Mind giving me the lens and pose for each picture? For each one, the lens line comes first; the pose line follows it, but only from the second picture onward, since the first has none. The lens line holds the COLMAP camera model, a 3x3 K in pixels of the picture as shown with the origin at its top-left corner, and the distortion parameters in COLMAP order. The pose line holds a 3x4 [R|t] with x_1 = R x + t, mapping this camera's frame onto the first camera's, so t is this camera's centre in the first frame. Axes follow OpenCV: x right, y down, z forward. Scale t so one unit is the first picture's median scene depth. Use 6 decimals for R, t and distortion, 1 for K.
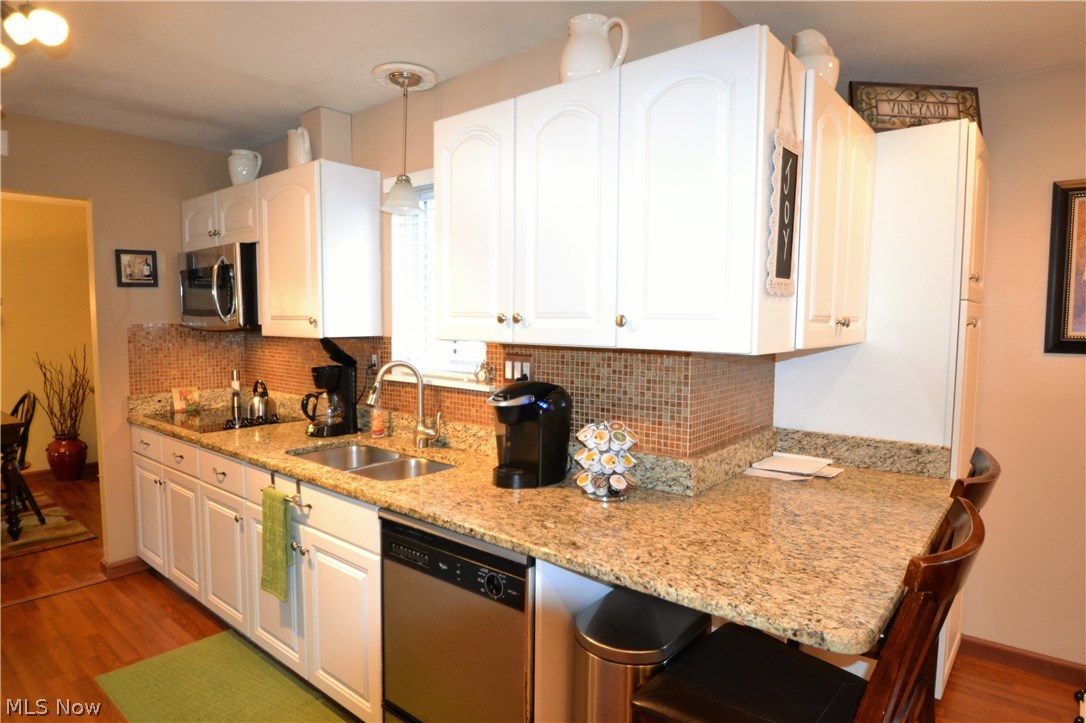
lens RADIAL K [[616.8, 0, 543.1], [0, 616.8, 363.7], [0, 0, 1]] dist [-0.001146, -0.000423]
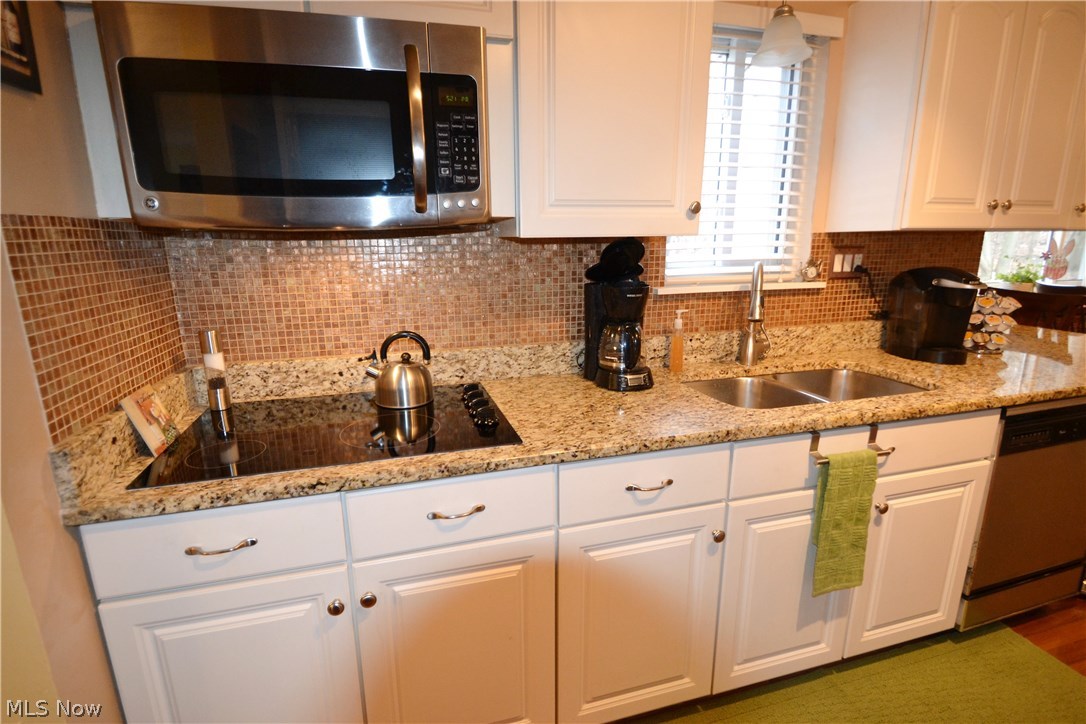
lens RADIAL K [[504.4, 0, 541.8], [0, 504.4, 356.2], [0, 0, 1]] dist [-0.003500, -0.003135]
pose [[0.574070, -0.194500, 0.795370, -1.008730], [0.078022, 0.979952, 0.183324, -0.029511], [-0.815080, -0.043185, 0.577736, 0.912503]]
